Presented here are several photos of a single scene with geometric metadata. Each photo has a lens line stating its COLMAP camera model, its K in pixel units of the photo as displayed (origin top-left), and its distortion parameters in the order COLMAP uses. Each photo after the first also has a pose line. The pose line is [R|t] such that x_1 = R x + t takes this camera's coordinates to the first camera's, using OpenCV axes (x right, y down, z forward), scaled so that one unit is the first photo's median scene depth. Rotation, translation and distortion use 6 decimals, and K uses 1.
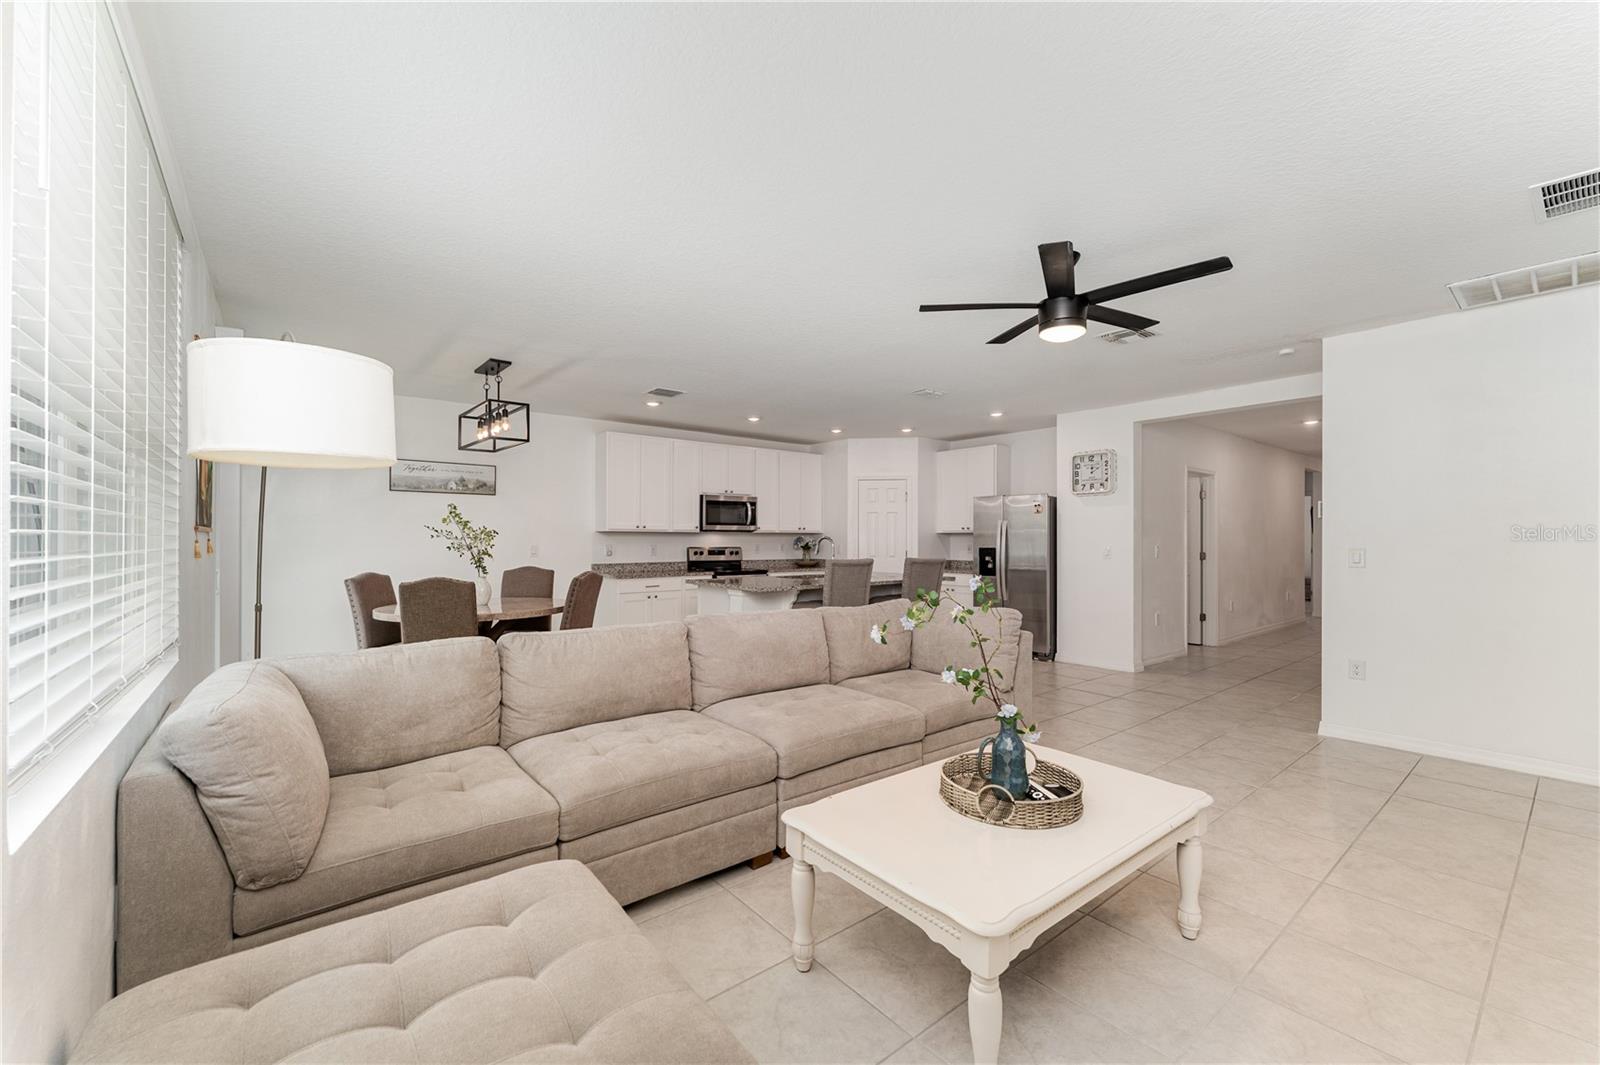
lens RADIAL K [[642.1, 0, 794.0], [0, 642.1, 535.0], [0, 0, 1]] dist [-0.000845, -0.000040]
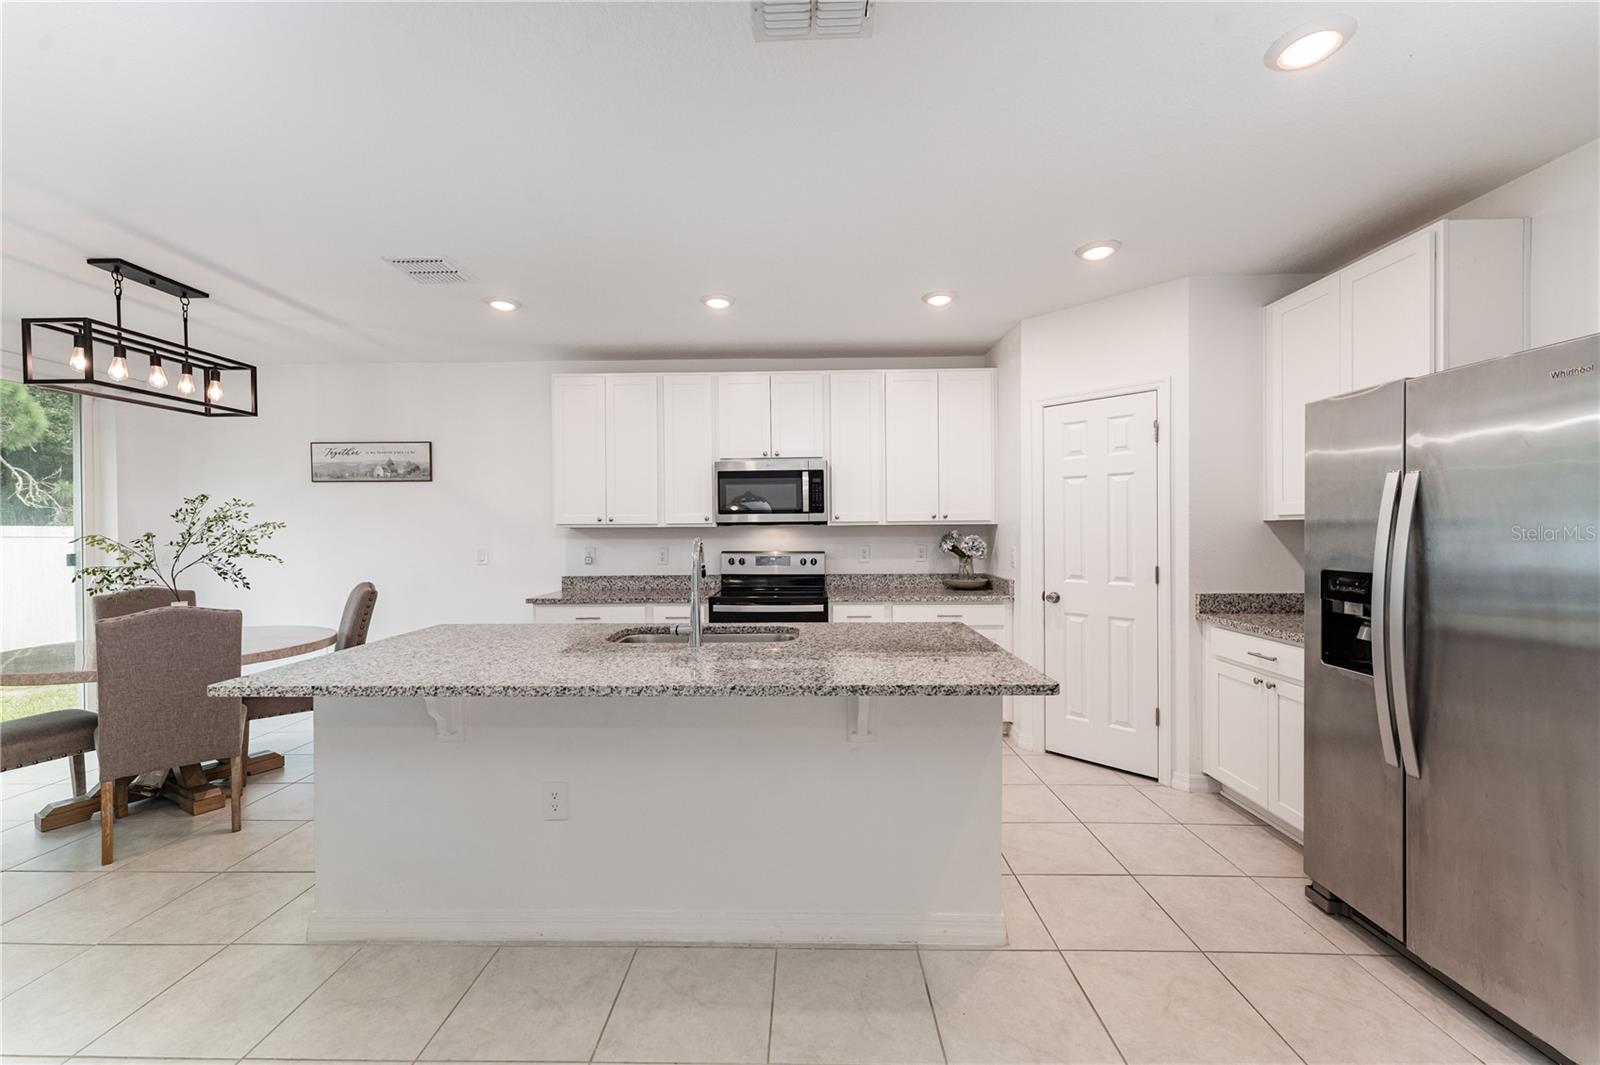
lens RADIAL K [[642.1, 0, 794.0], [0, 642.1, 535.0], [0, 0, 1]] dist [-0.000845, -0.000040]
pose [[0.770999, -0.003529, -0.636827, 0.279566], [0.013790, 0.999843, 0.011155, -0.002382], [0.636688, -0.017382, 0.770926, 0.596193]]
